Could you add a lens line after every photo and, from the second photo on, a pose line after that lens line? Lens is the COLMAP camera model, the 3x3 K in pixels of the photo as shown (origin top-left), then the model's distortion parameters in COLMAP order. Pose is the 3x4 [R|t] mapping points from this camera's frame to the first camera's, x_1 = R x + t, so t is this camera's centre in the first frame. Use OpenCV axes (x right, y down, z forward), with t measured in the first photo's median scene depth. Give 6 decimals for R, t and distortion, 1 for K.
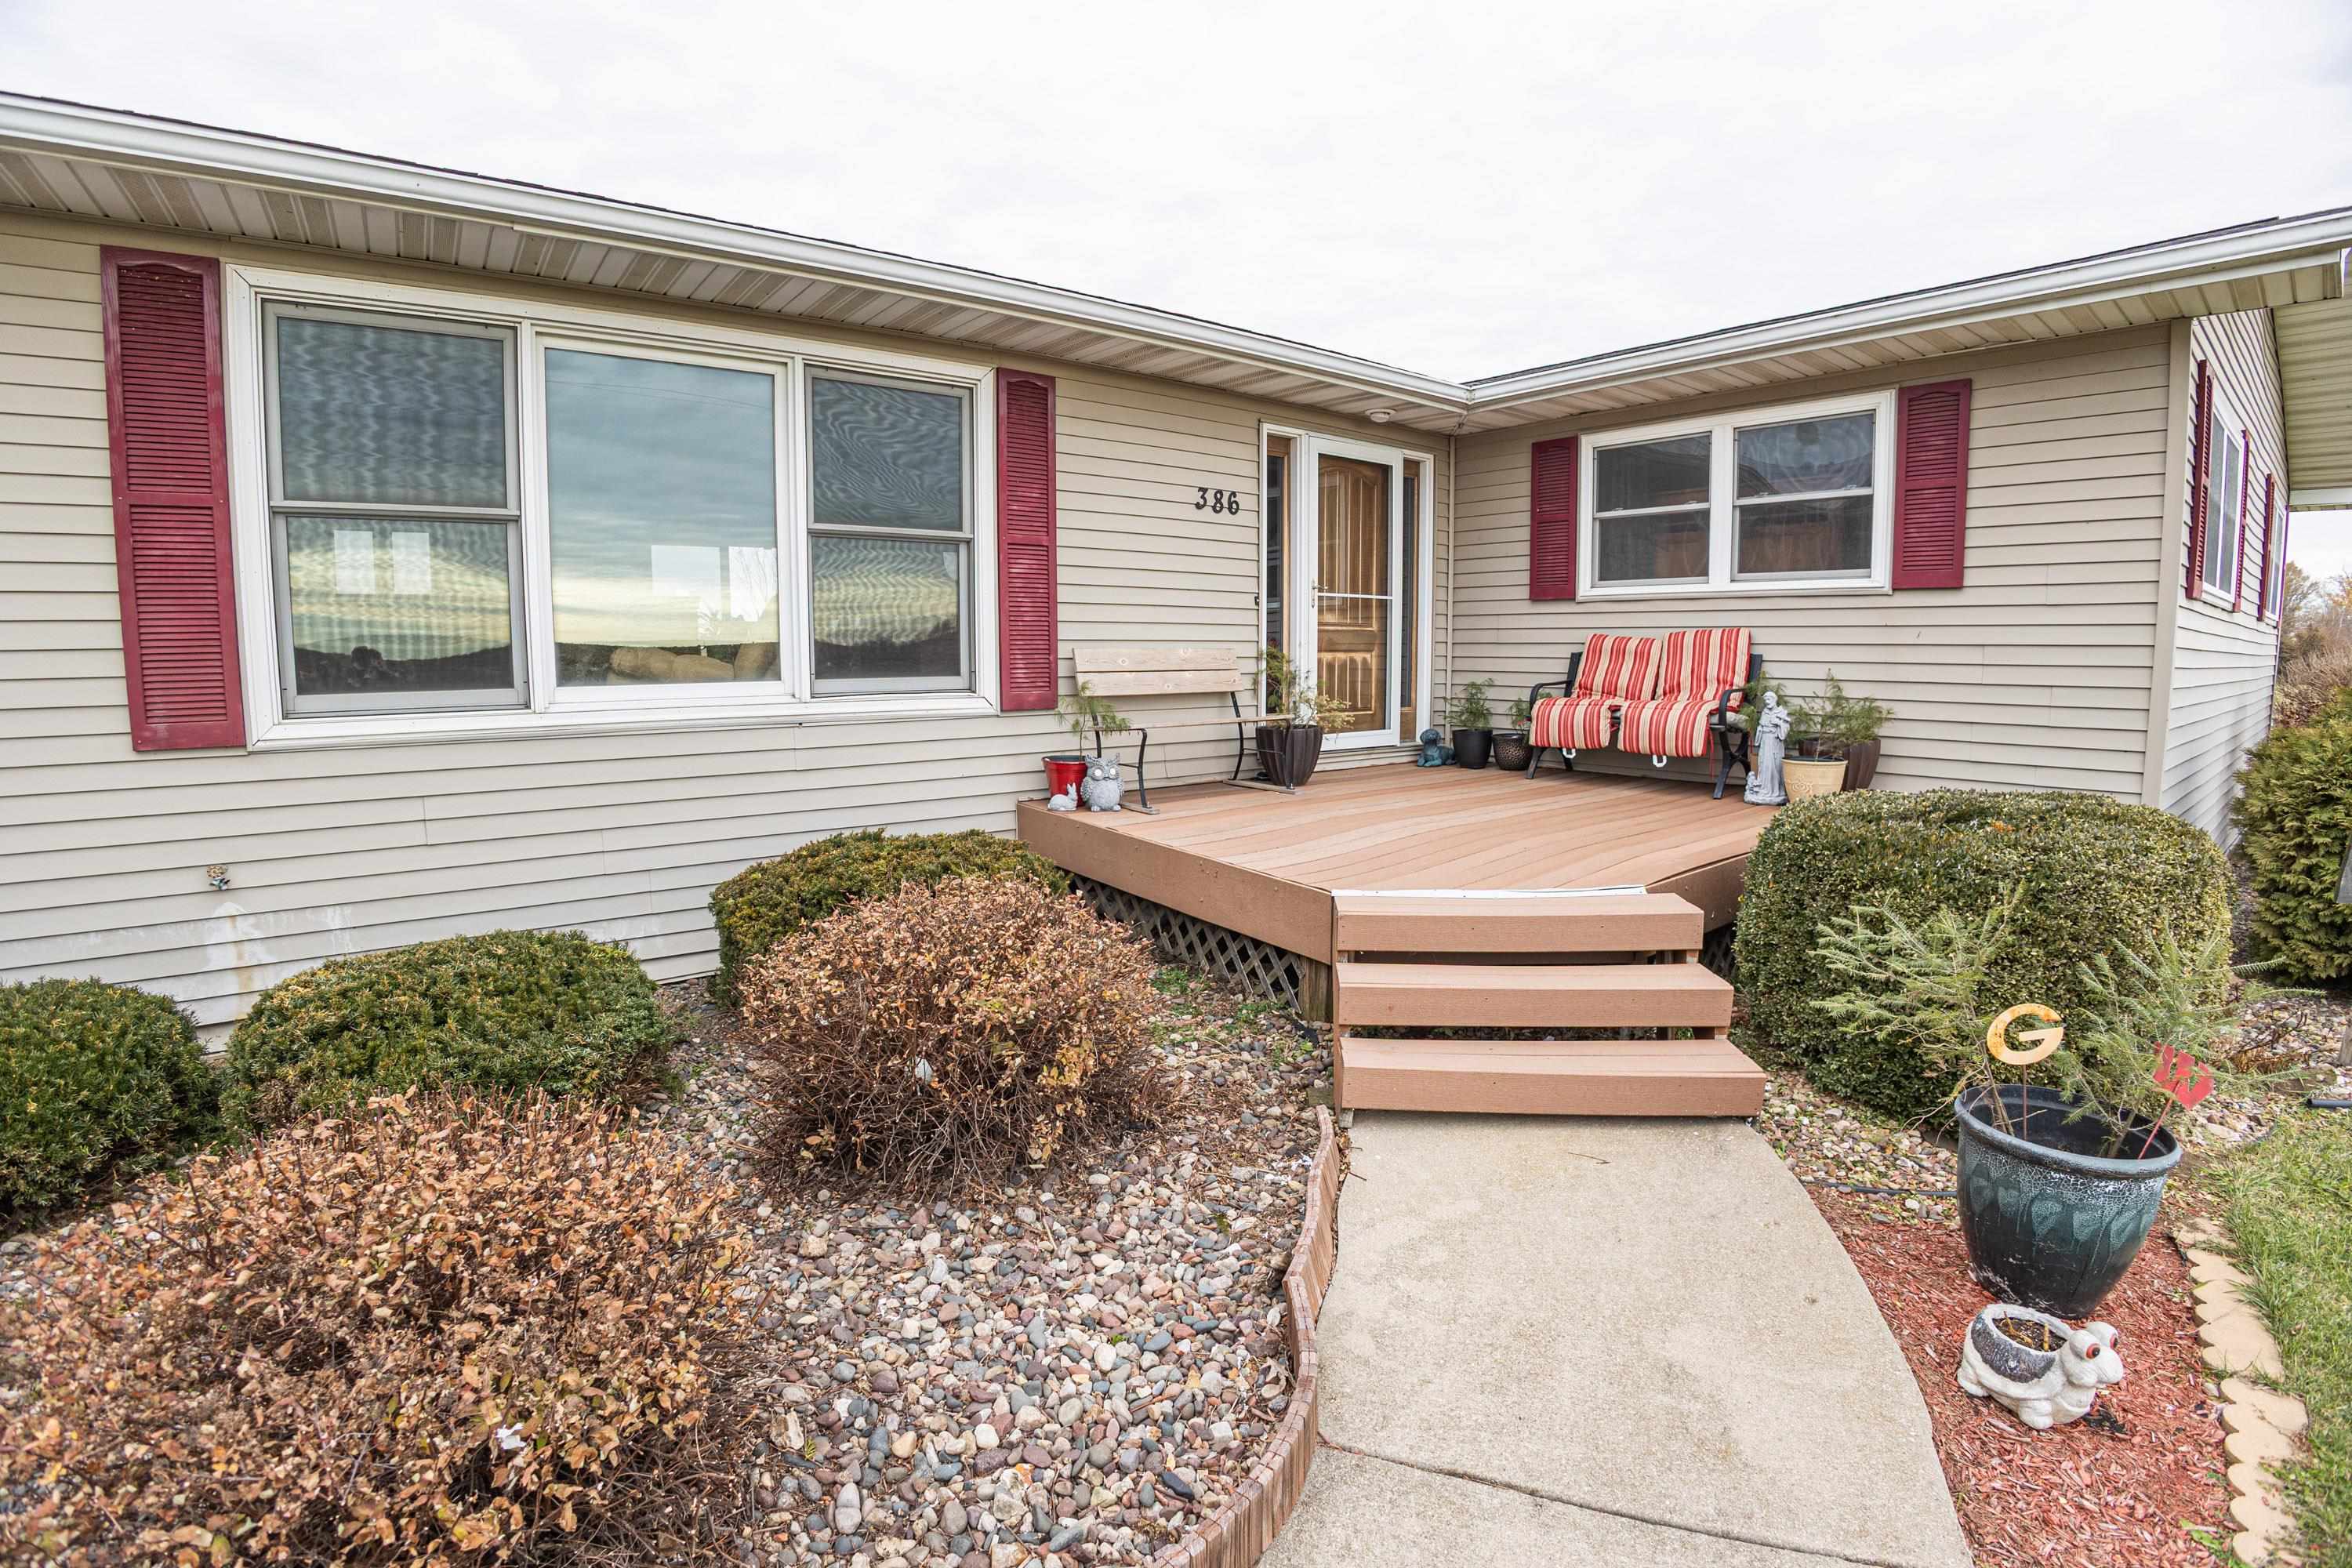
lens RADIAL K [[1108.6, 0, 1175.5], [0, 1108.6, 769.6], [0, 0, 1]] dist [-0.128648, 0.029149]
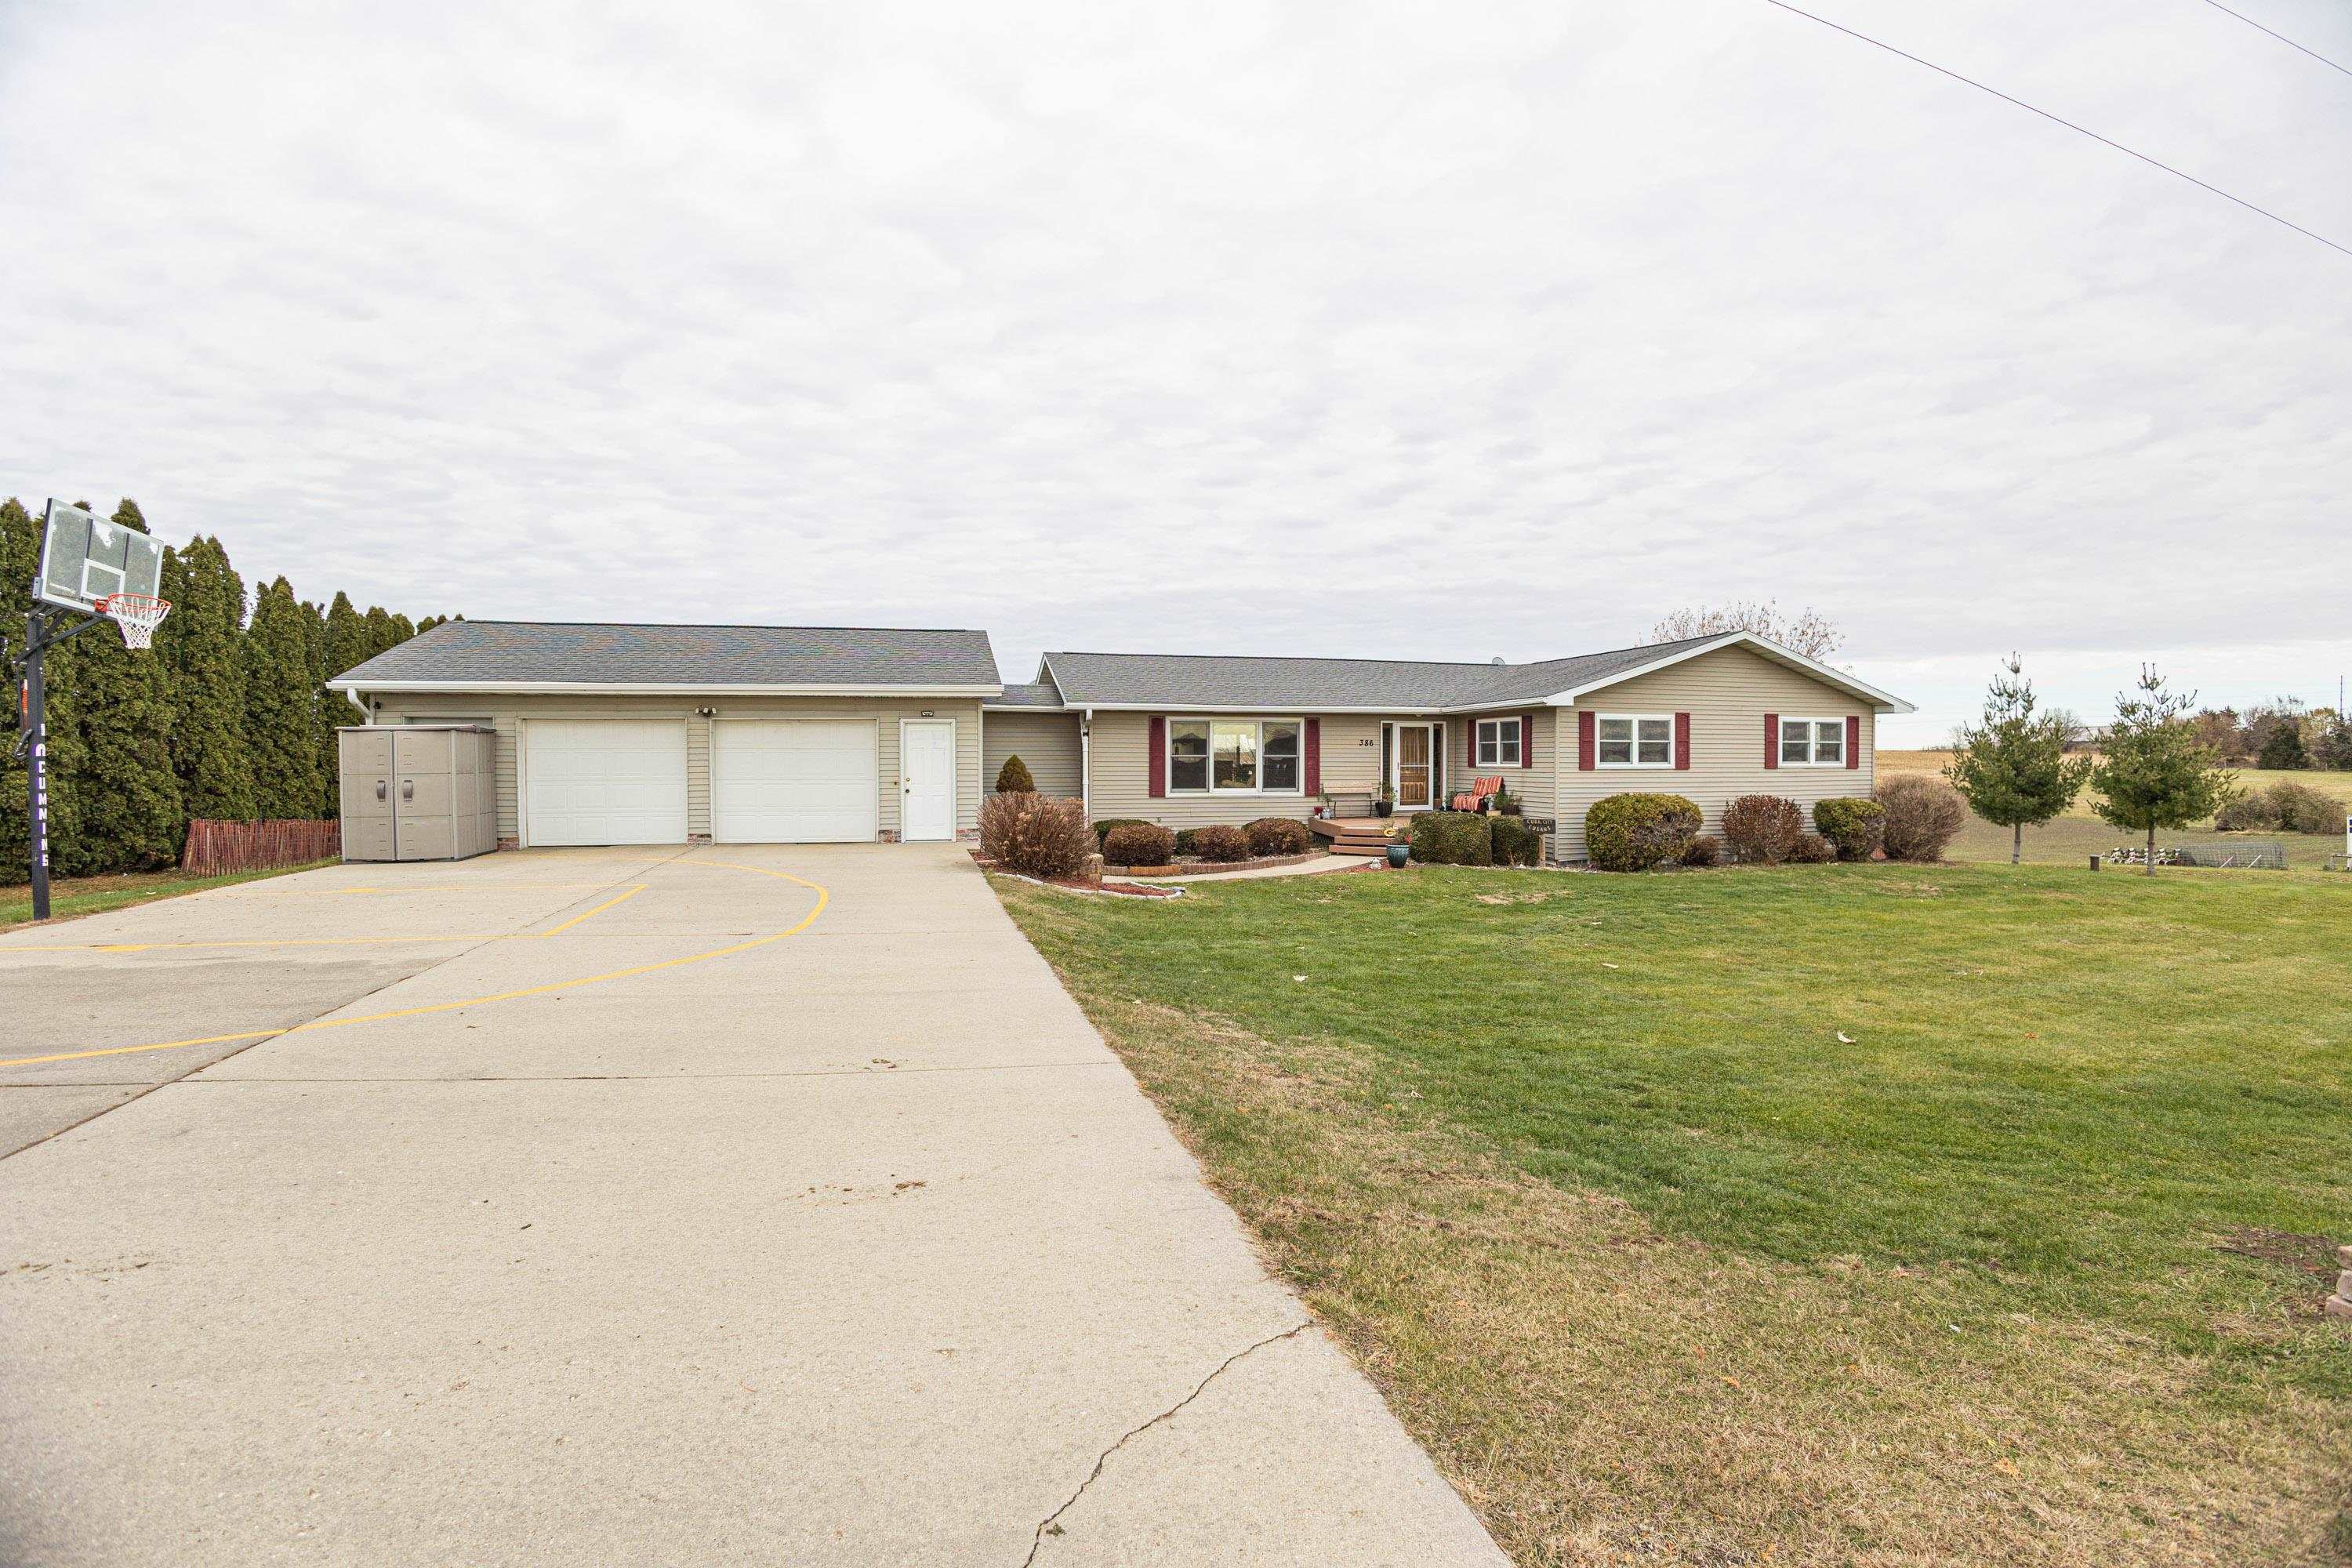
lens RADIAL K [[1108.6, 0, 1175.5], [0, 1108.6, 769.6], [0, 0, 1]] dist [-0.128648, 0.029149]
pose [[0.903625, 0.007243, -0.428263, 1.062032], [-0.046486, 0.995610, -0.081245, 0.187928], [0.425795, 0.093323, 0.899994, -2.677423]]
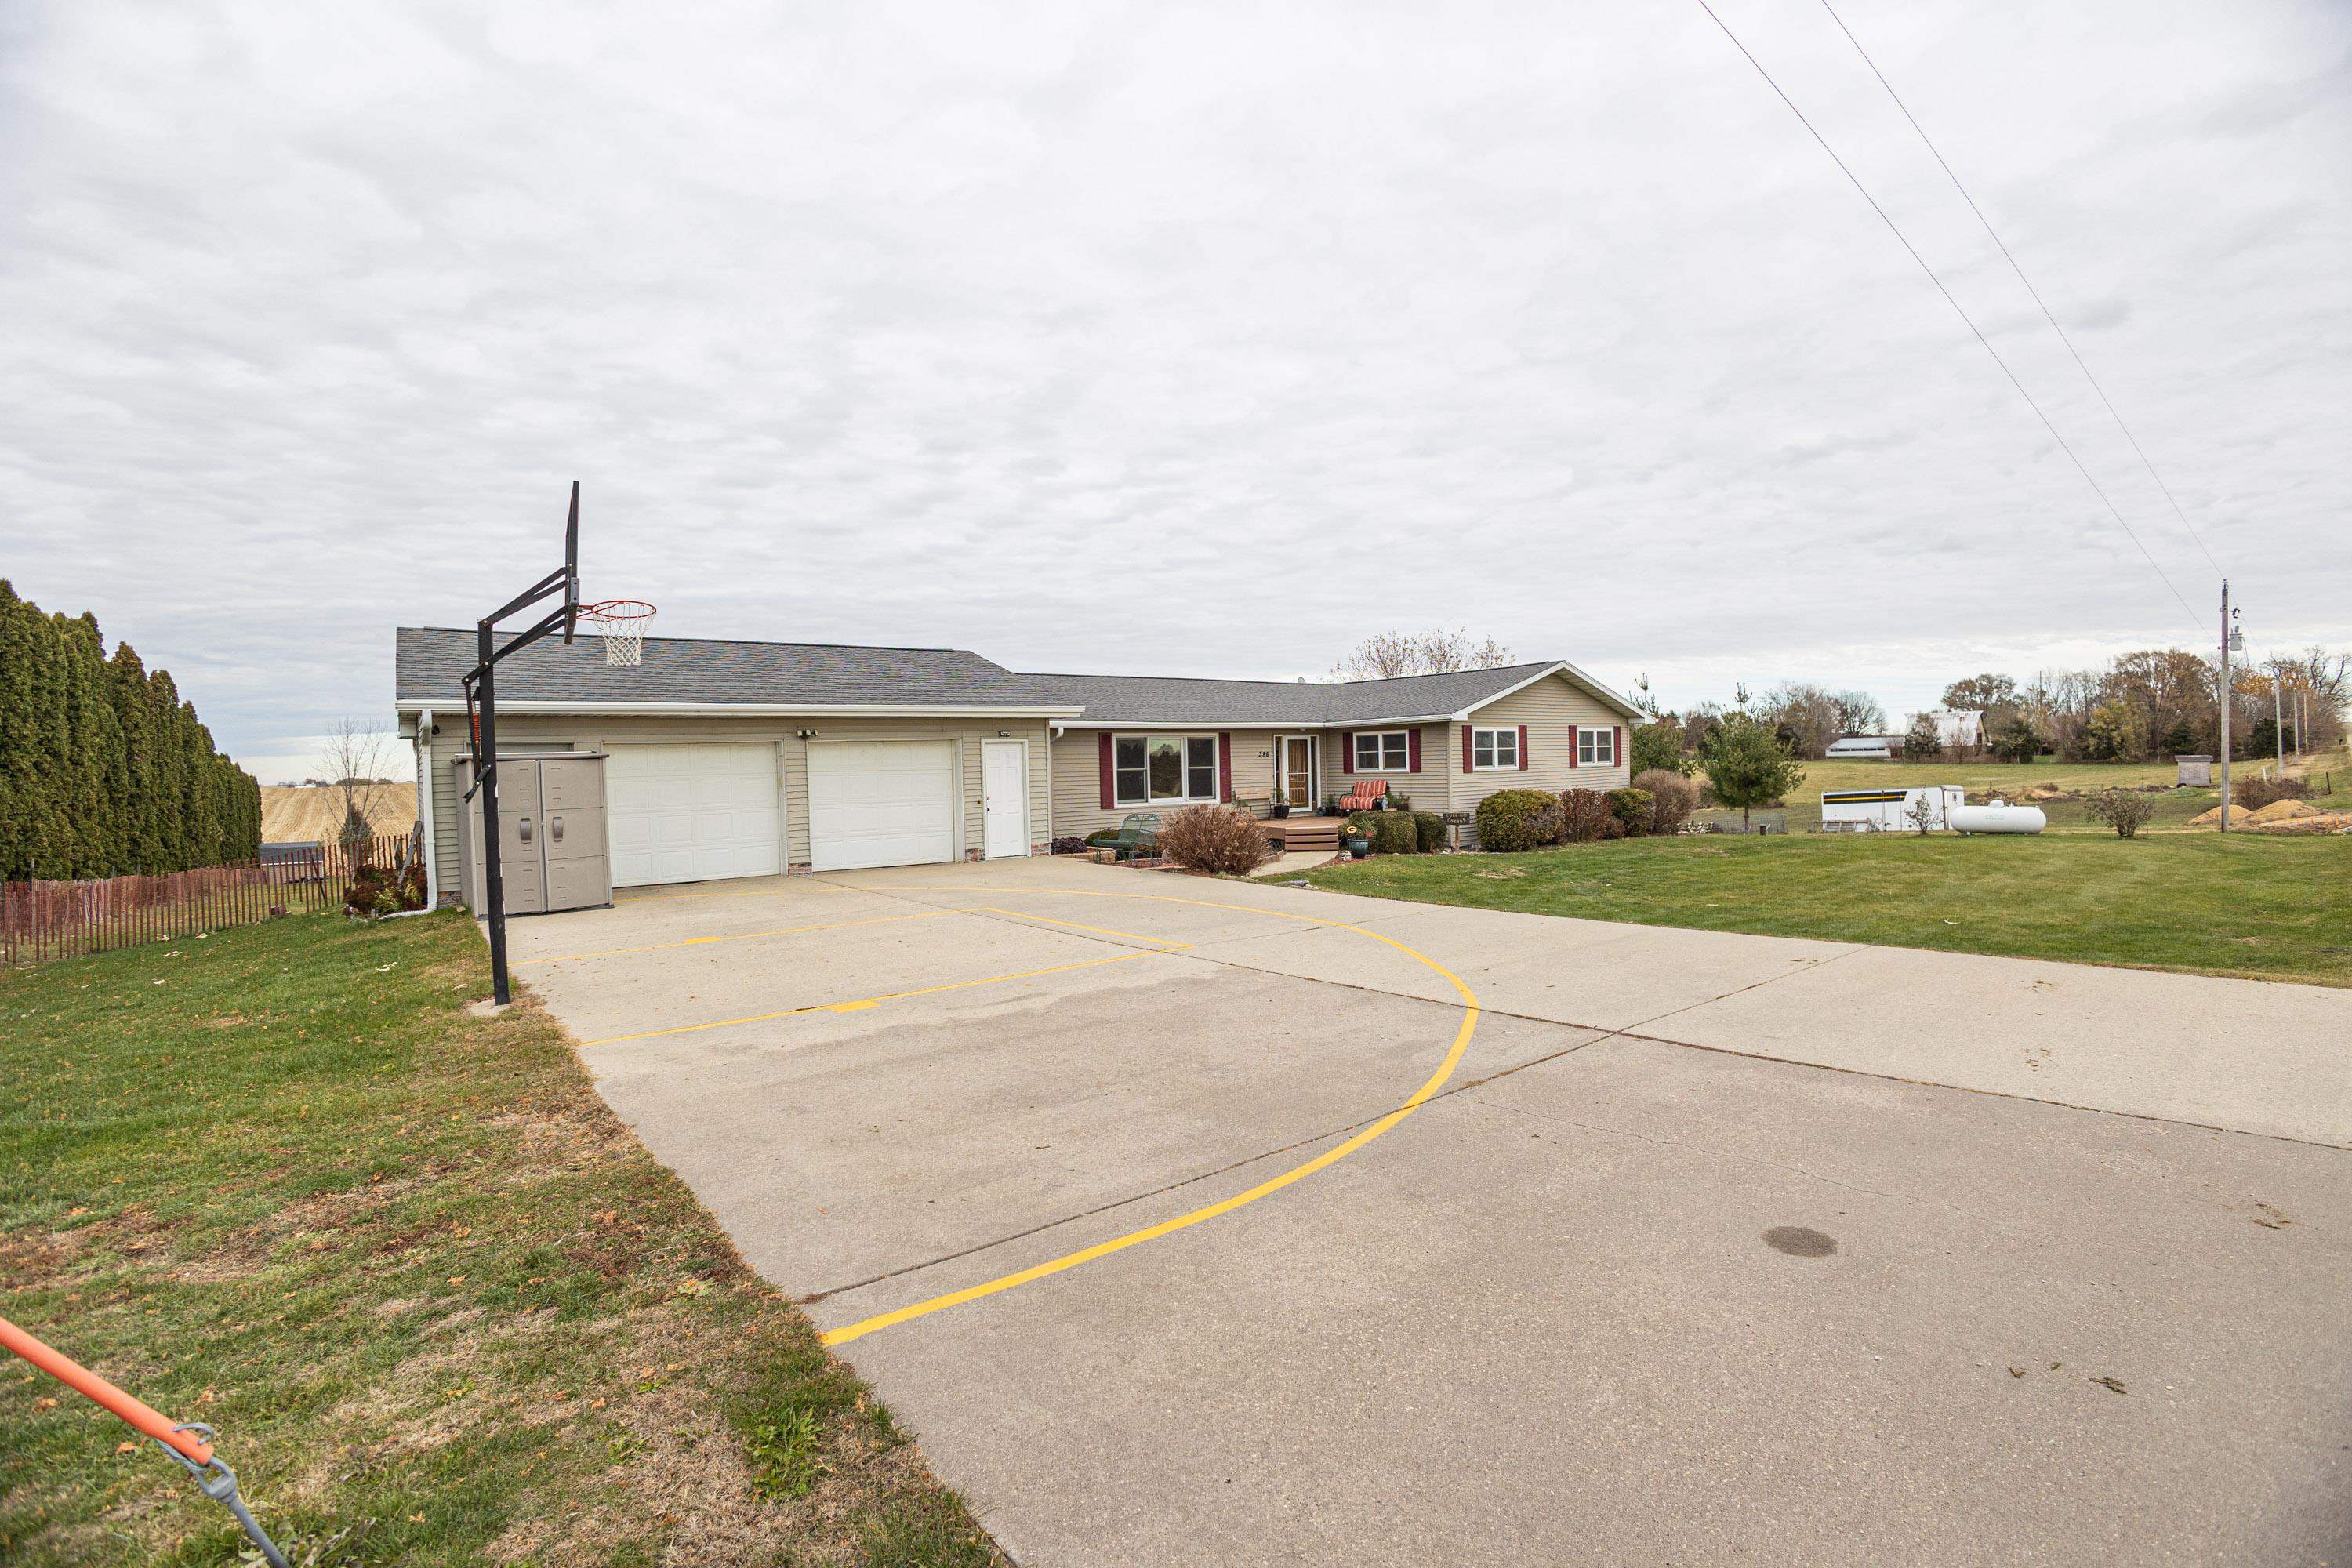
lens RADIAL K [[1108.6, 0, 1175.5], [0, 1108.6, 769.6], [0, 0, 1]] dist [-0.128648, 0.029149]
pose [[0.999485, -0.020394, -0.024765, -0.200336], [0.017921, 0.995192, -0.096292, 0.227560], [0.026610, 0.095799, 0.995045, -3.293844]]
